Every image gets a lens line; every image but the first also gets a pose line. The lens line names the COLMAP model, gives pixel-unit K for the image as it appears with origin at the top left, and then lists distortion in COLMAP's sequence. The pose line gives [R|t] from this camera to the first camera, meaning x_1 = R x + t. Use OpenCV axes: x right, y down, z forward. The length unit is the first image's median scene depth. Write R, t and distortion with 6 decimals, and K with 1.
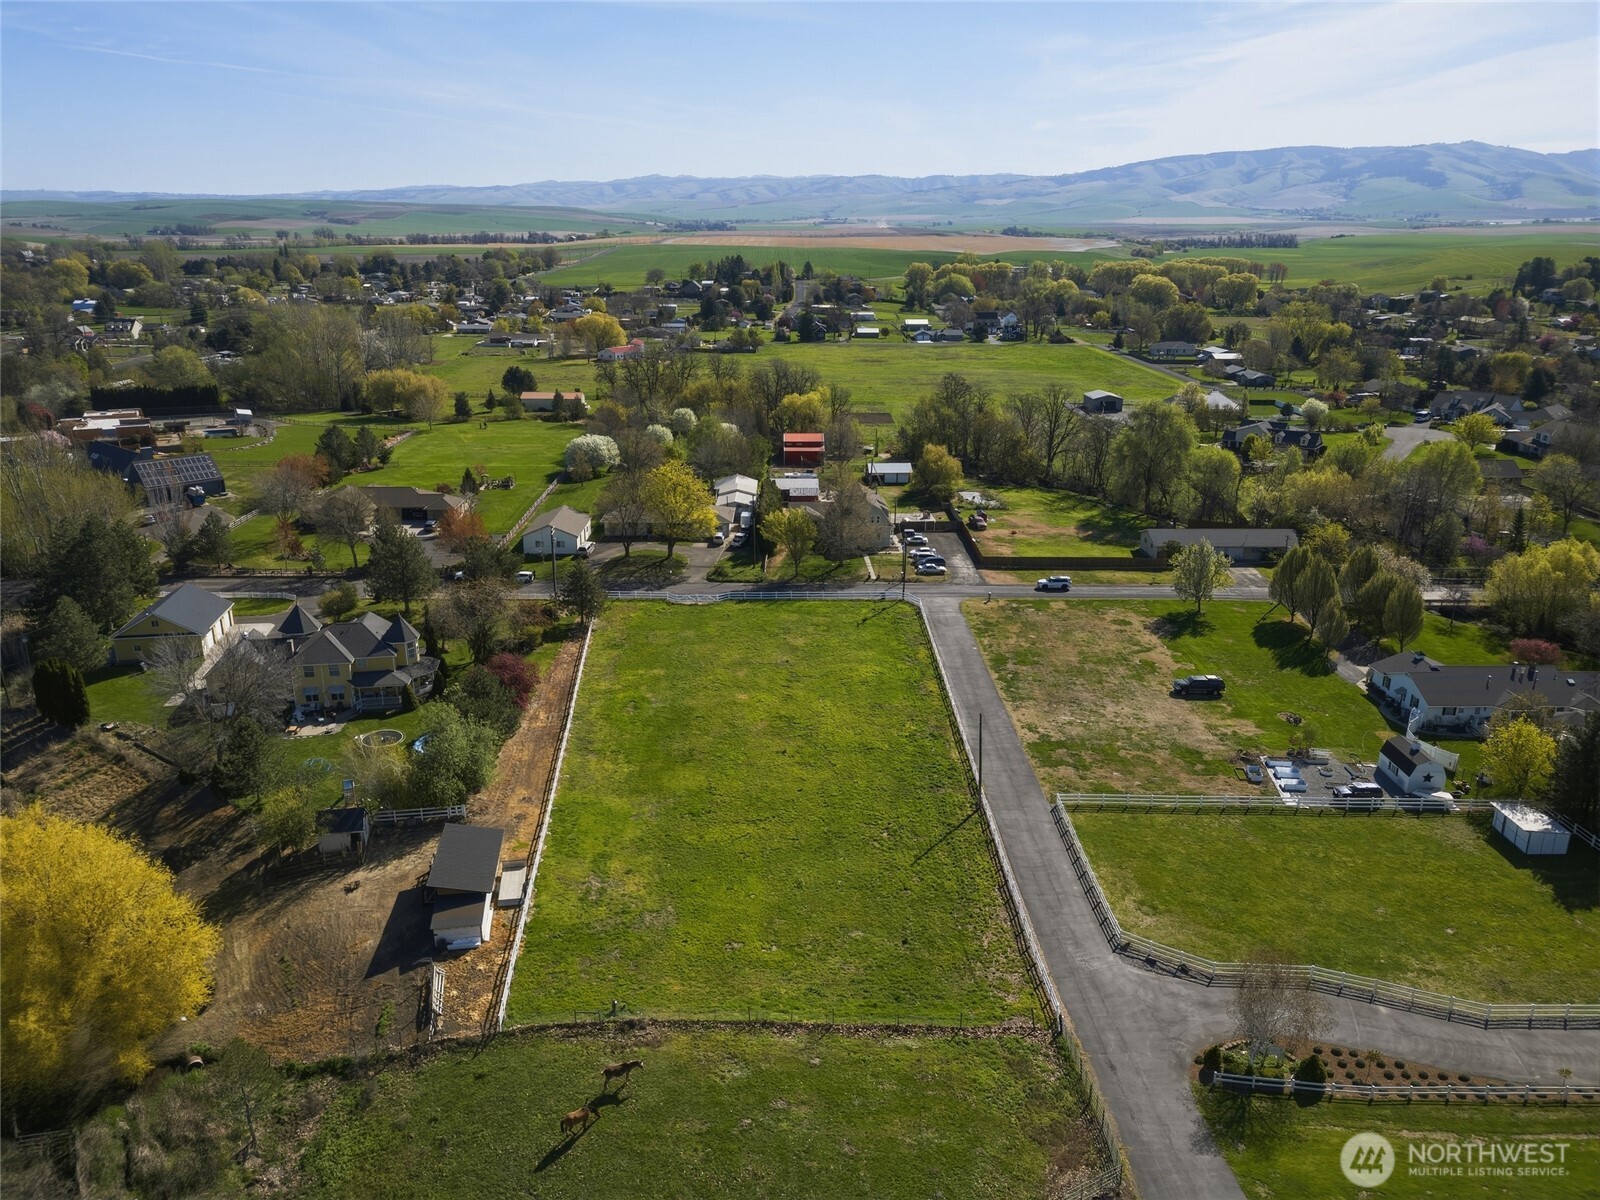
lens RADIAL K [[1130.2, 0, 800.0], [0, 1130.2, 600.0], [0, 0, 1]] dist [0.037087, -0.032303]
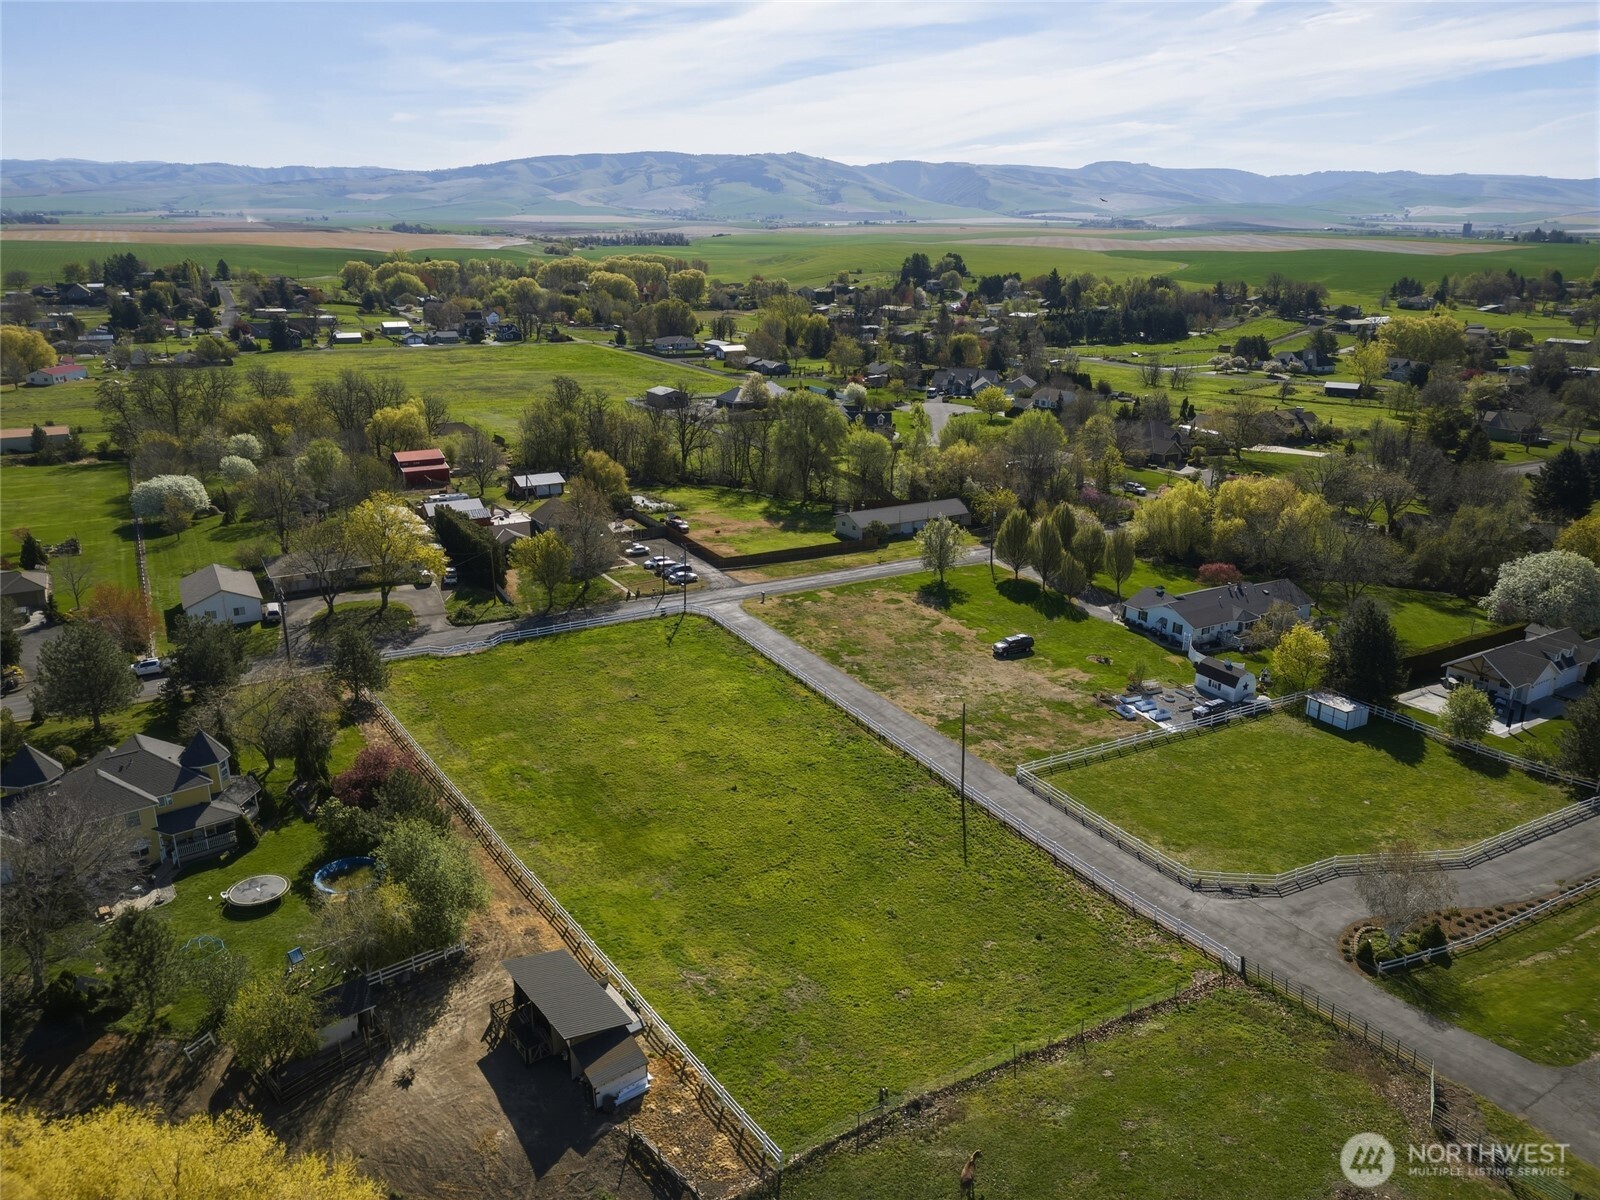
lens RADIAL K [[1130.2, 0, 800.0], [0, 1130.2, 600.0], [0, 0, 1]] dist [0.037087, -0.032303]
pose [[0.873831, -0.148711, 0.462929, -0.155645], [0.147666, 0.988278, 0.038739, -0.019410], [-0.463264, 0.034508, 0.885548, 0.059941]]
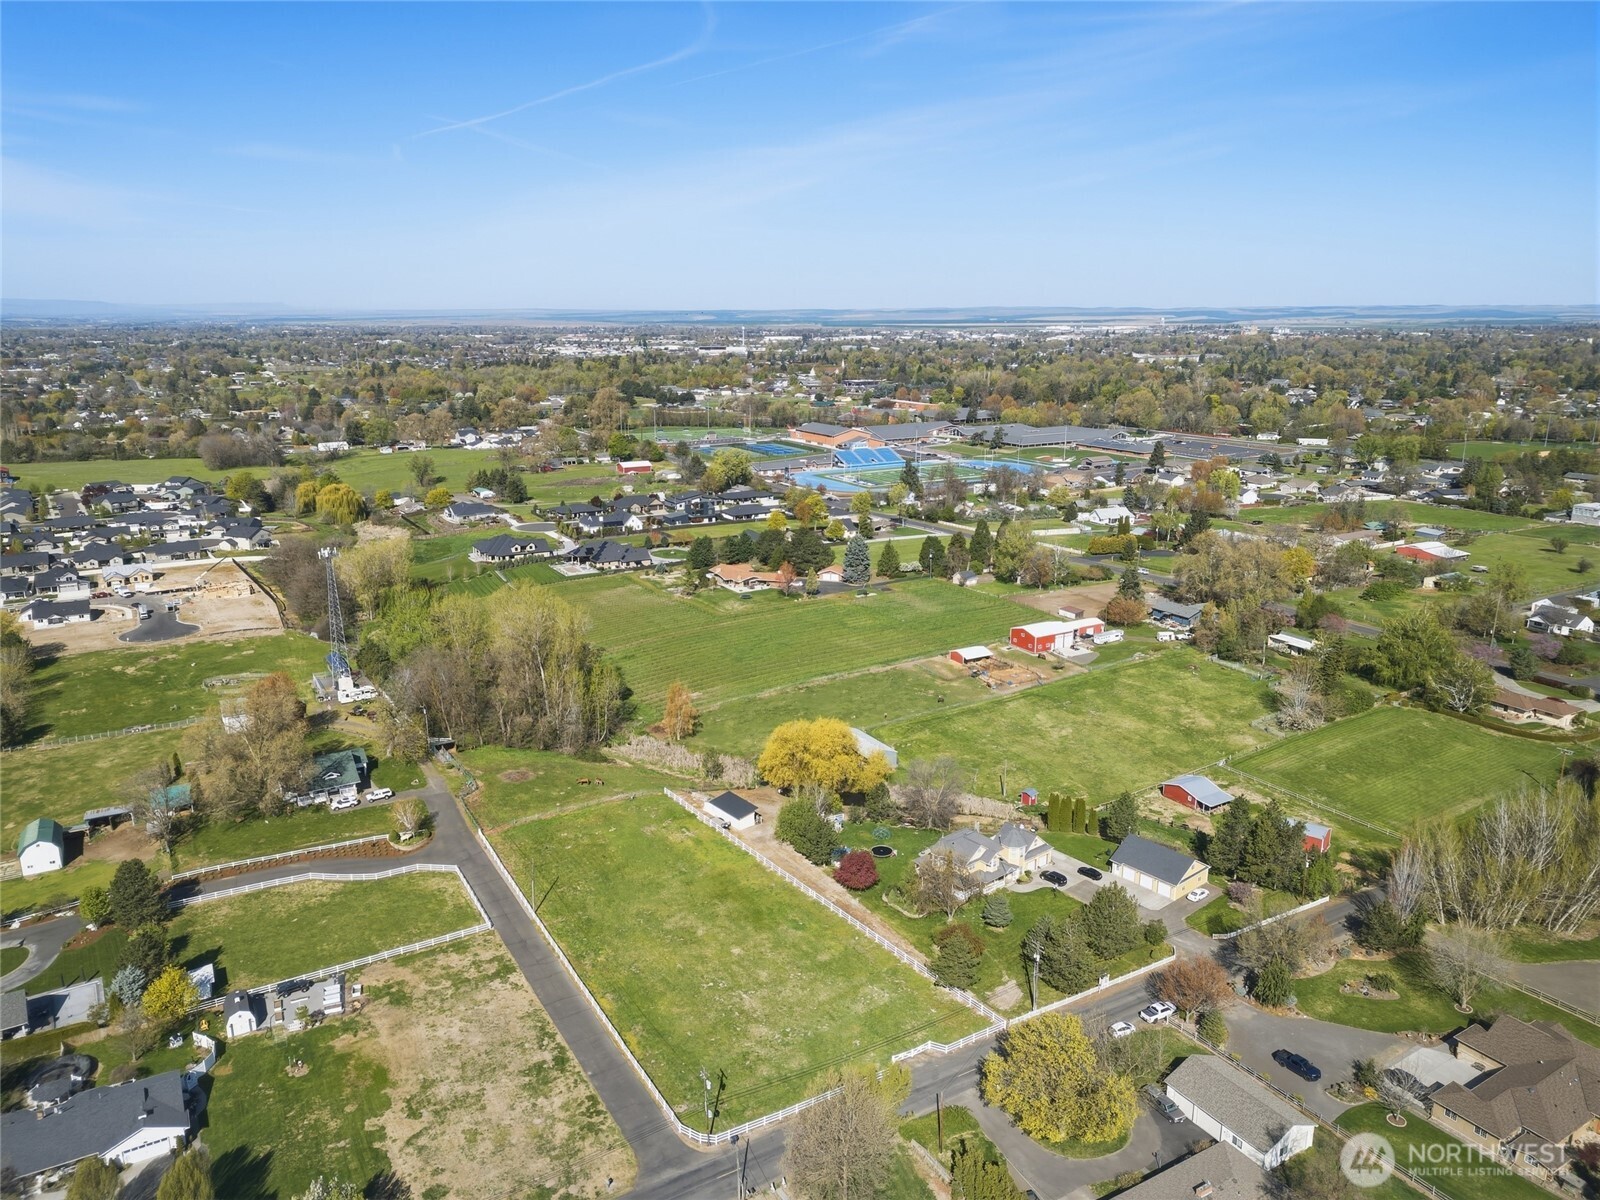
lens RADIAL K [[1135.2, 0, 803.6], [0, 1135.2, 536.1], [0, 0, 1]] dist [0.053217, -0.078892]
pose [[-0.864211, 0.085506, -0.495810, 0.233705], [-0.164997, 0.882790, 0.439839, -0.438952], [0.475305, 0.461921, -0.748808, 0.842562]]
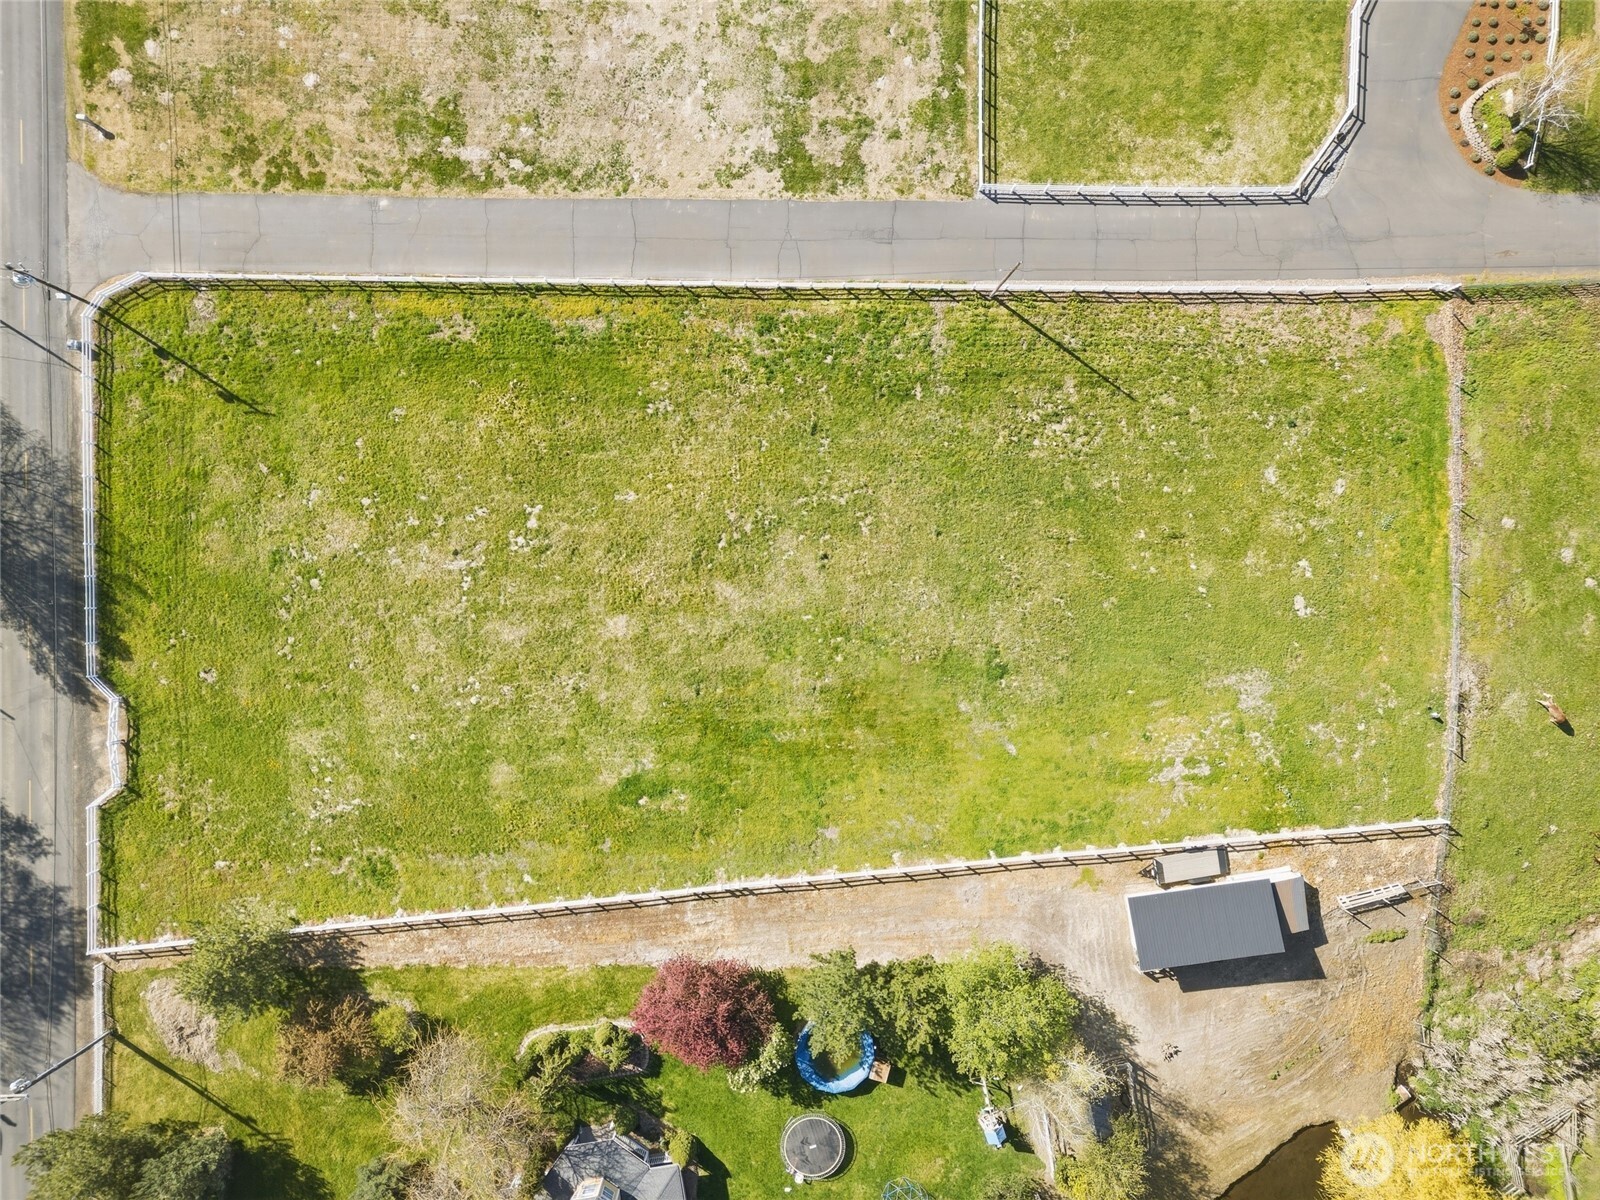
lens RADIAL K [[1130.2, 0, 800.0], [0, 1130.2, 600.0], [0, 0, 1]] dist [0.037087, -0.032303]
pose [[0.007345, -0.999753, -0.020975, -0.010957], [0.295894, -0.017863, 0.955054, -0.217891], [-0.955192, -0.013221, 0.295690, 0.336295]]
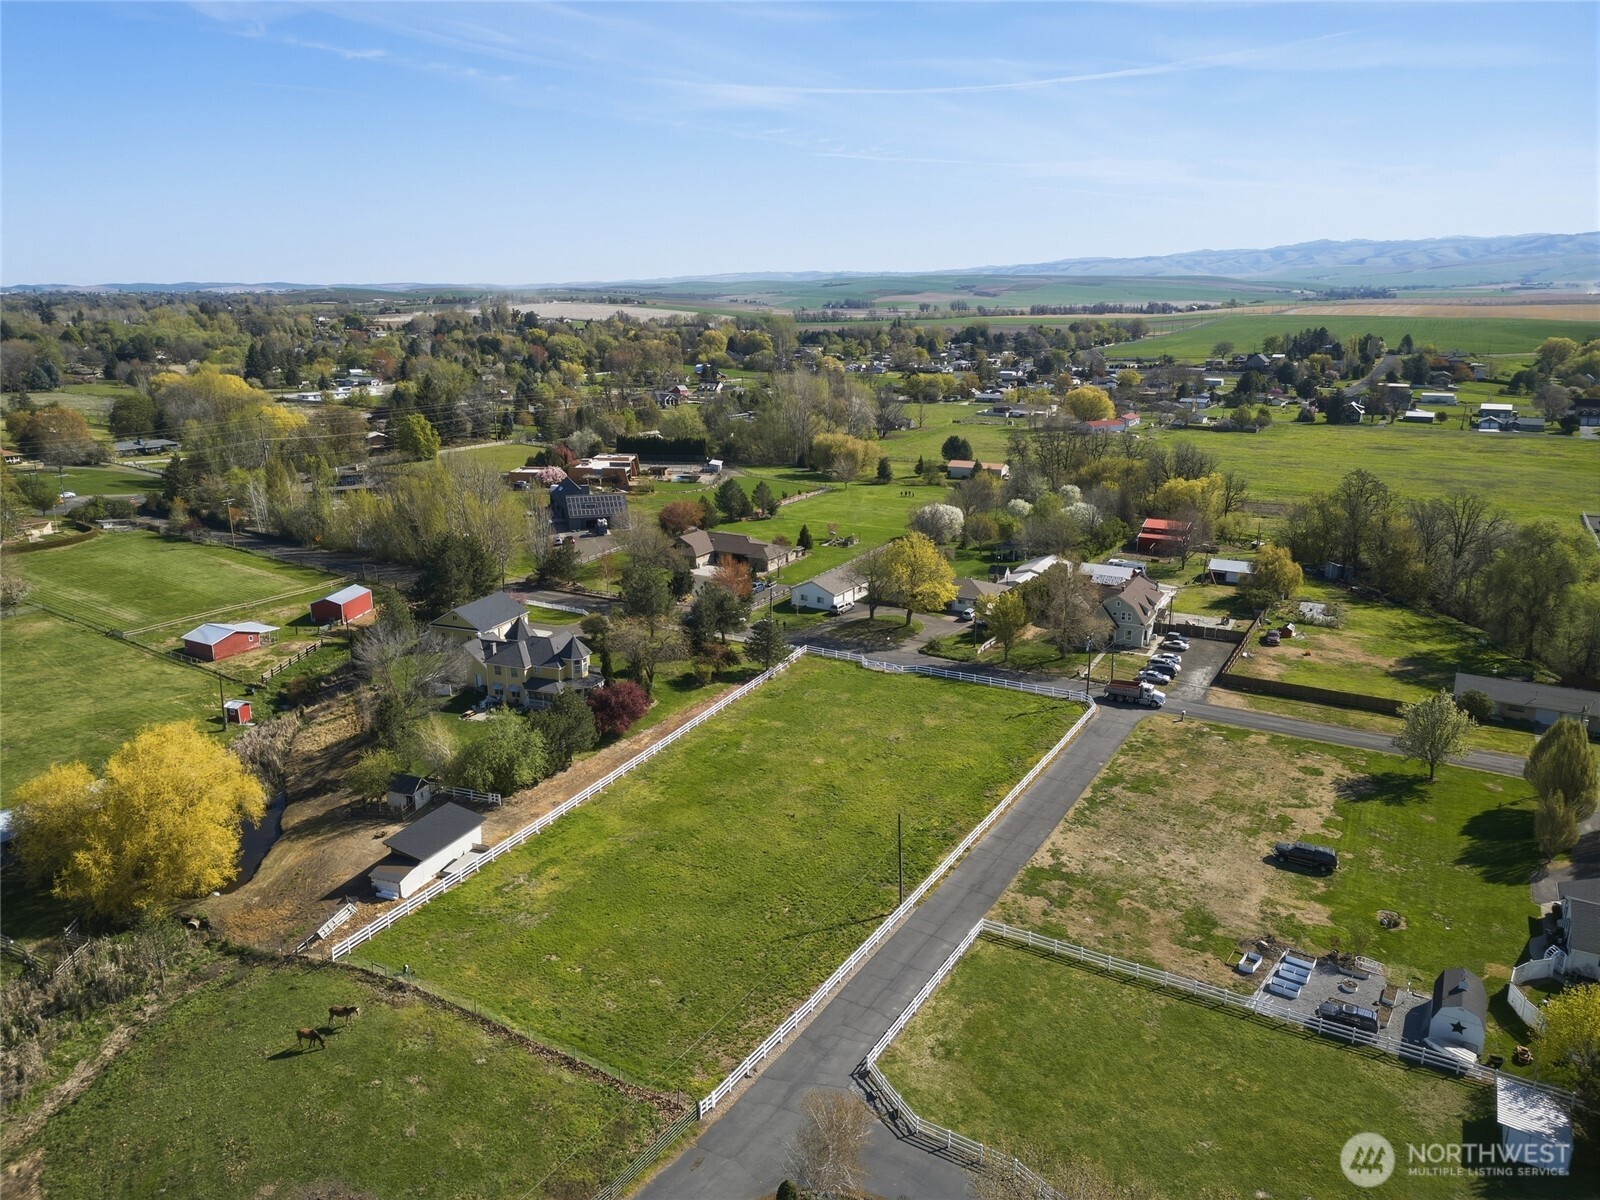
lens RADIAL K [[1130.2, 0, 800.0], [0, 1130.2, 600.0], [0, 0, 1]] dist [0.037087, -0.032303]
pose [[0.861136, 0.125517, -0.492636, 0.198772], [-0.153032, 0.988096, -0.015748, -0.019359], [0.484795, 0.088950, 0.870093, 0.033248]]
